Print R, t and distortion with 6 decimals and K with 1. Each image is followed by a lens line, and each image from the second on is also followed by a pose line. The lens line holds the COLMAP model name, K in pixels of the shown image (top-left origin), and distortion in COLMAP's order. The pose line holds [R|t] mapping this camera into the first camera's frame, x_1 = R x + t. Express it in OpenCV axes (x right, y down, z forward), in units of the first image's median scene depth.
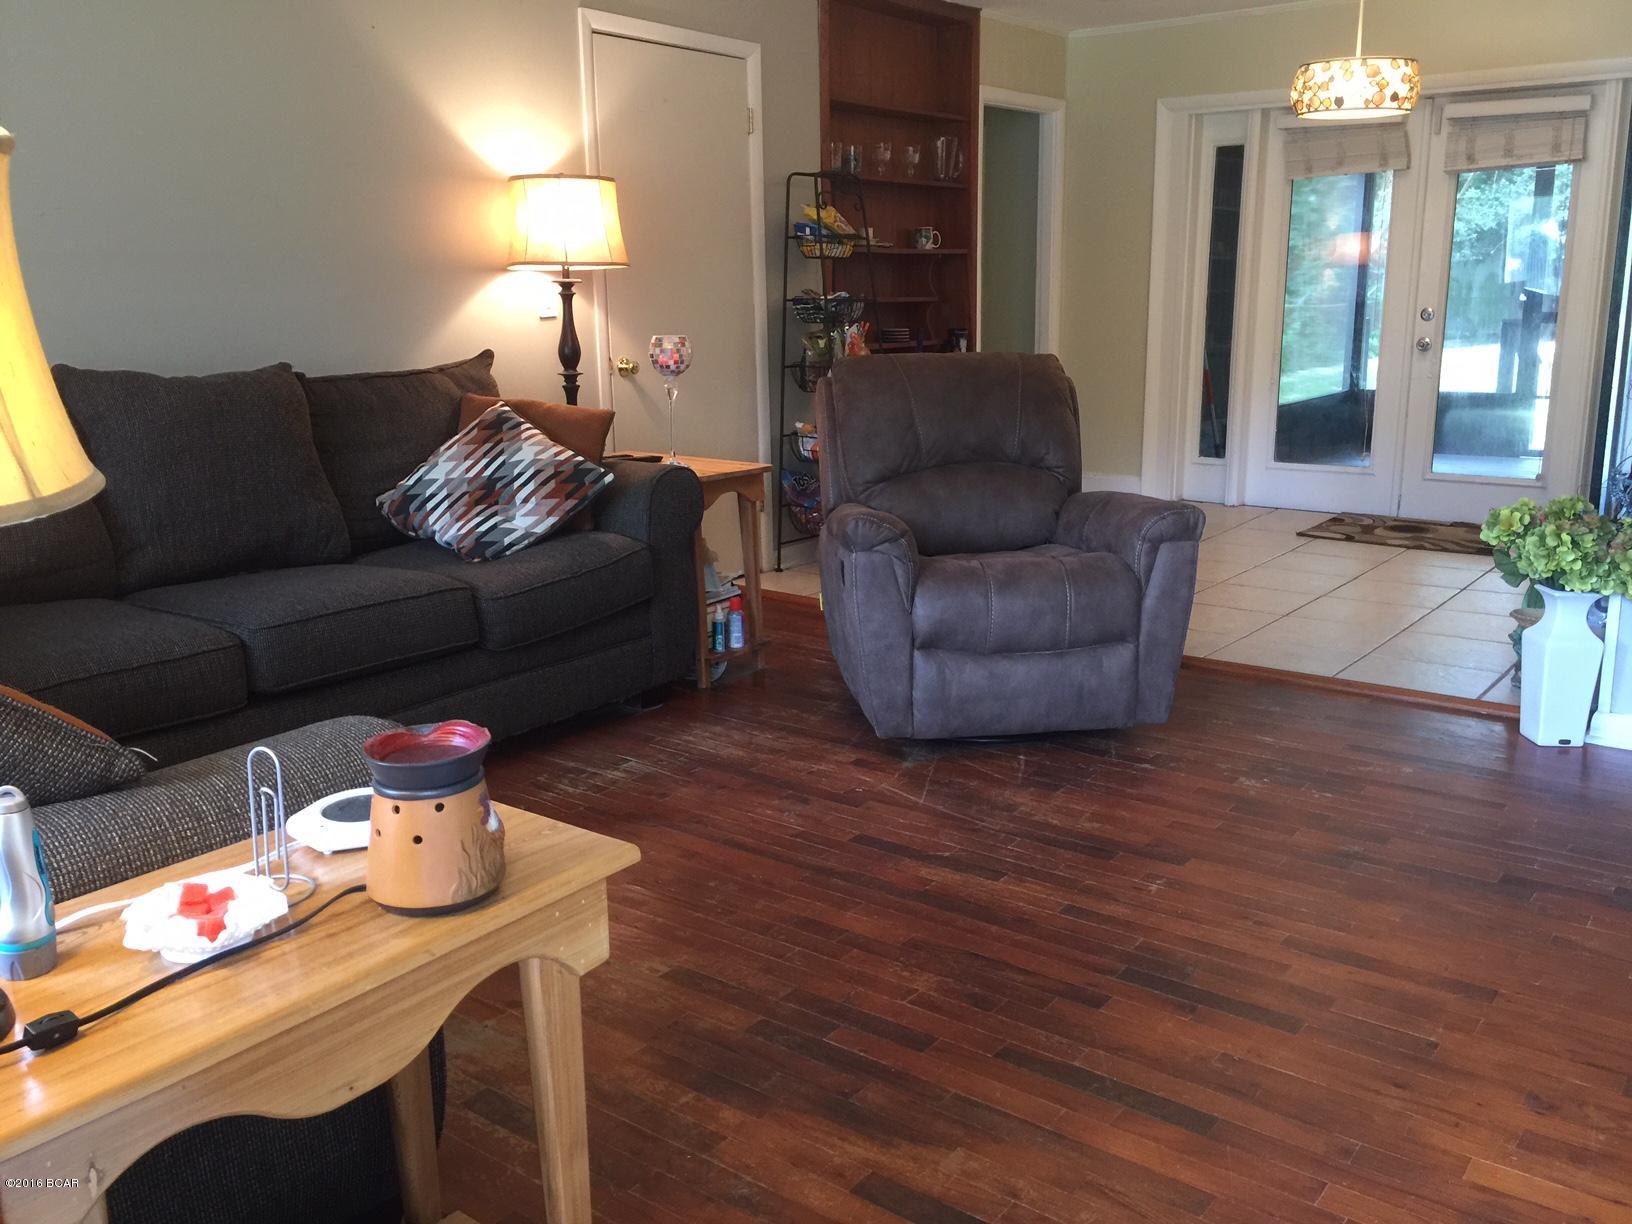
lens RADIAL K [[1414.0, 0, 816.0], [0, 1414.0, 612.0], [0, 0, 1]] dist [0.156924, -0.234891]
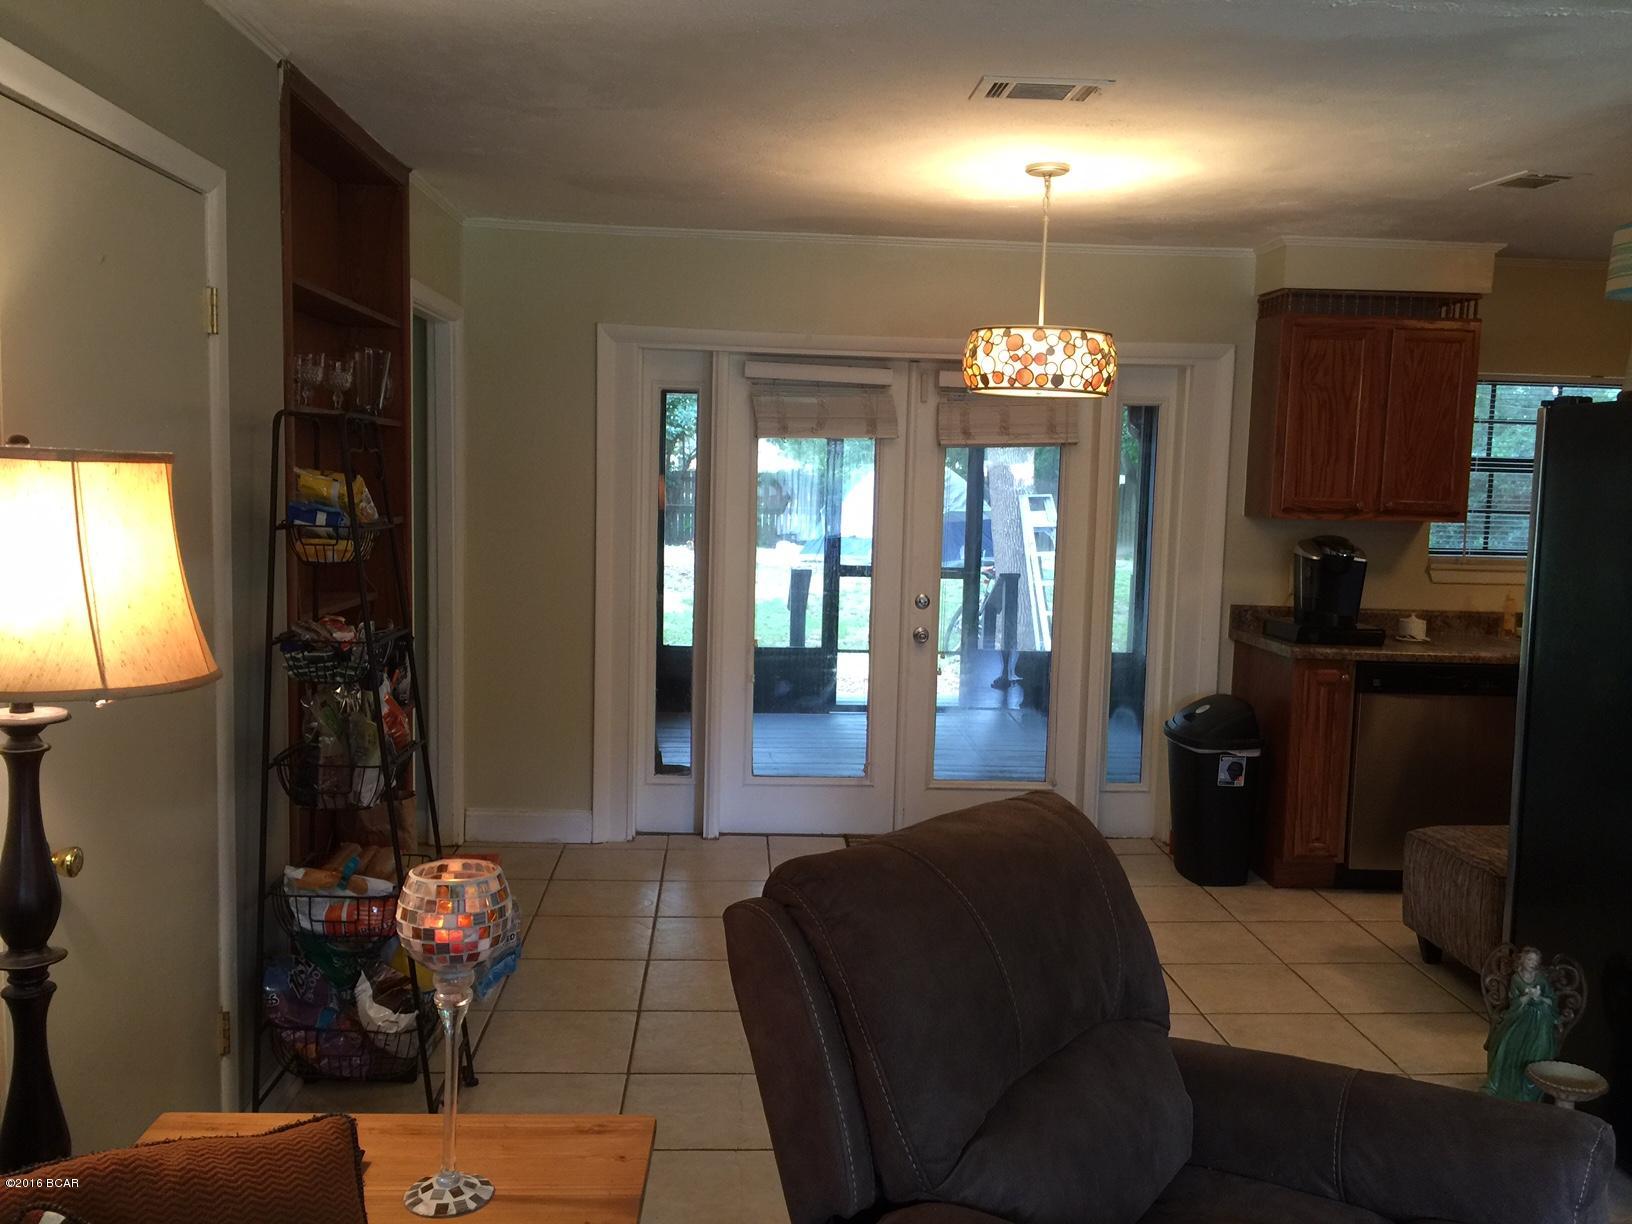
lens RADIAL K [[1414.0, 0, 816.0], [0, 1414.0, 612.0], [0, 0, 1]] dist [0.156924, -0.234891]
pose [[0.760989, -0.033905, 0.647879, -0.204966], [0.111503, 0.990609, -0.079129, -0.162340], [-0.639111, 0.132456, 0.757622, 0.461780]]
